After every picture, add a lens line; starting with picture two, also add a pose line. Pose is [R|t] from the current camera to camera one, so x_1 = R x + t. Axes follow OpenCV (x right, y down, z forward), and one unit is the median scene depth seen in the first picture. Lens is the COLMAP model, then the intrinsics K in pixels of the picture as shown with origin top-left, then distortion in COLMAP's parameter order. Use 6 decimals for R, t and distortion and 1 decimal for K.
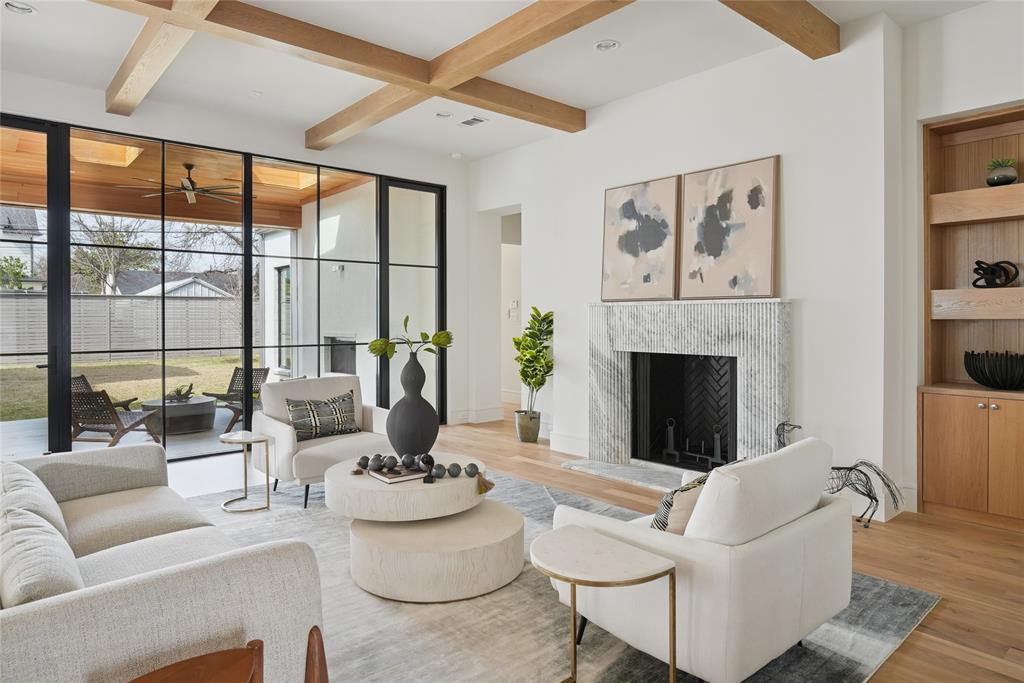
lens RADIAL K [[622.1, 0, 512.3], [0, 622.1, 332.5], [0, 0, 1]] dist [0.004382, 0.001267]
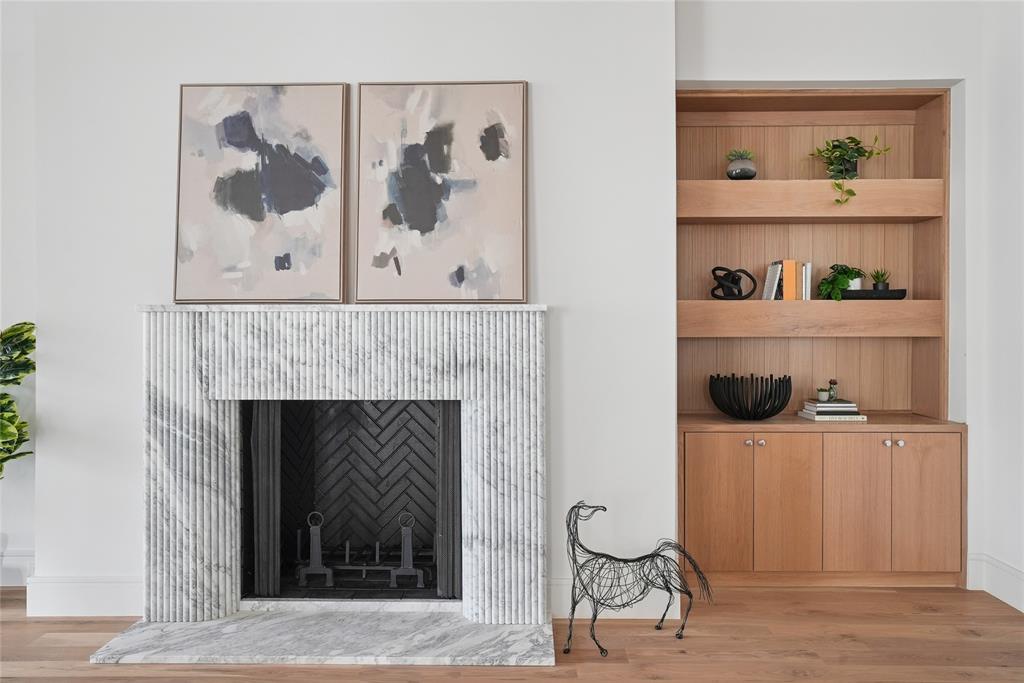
lens RADIAL K [[669.8, 0, 513.0], [0, 669.8, 334.8], [0, 0, 1]] dist [-0.010791, 0.002898]
pose [[0.673477, -0.001203, 0.739207, -0.083049], [0.017939, 0.999731, -0.014718, -0.012935], [-0.738990, 0.023173, 0.673318, 0.494926]]
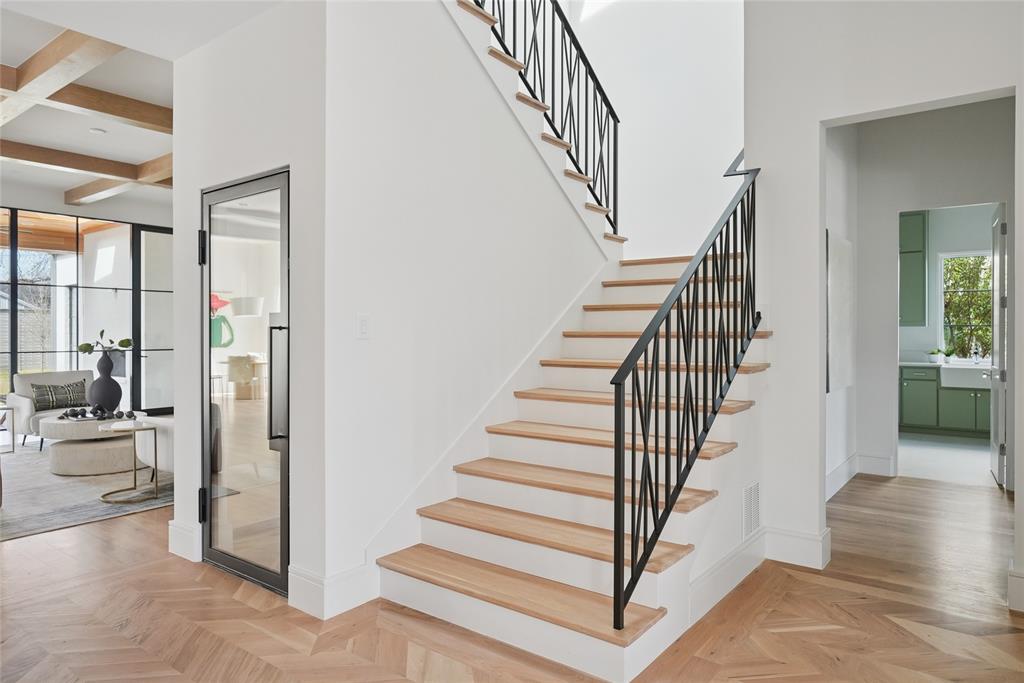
lens RADIAL K [[650.0, 0, 511.0], [0, 650.0, 341.5], [0, 0, 1]] dist [-0.000581, 0.000001]
pose [[0.981721, -0.003298, 0.190299, 0.529318], [0.004550, 0.999971, -0.006144, 0.019358], [-0.190274, 0.006898, 0.981707, -0.853960]]
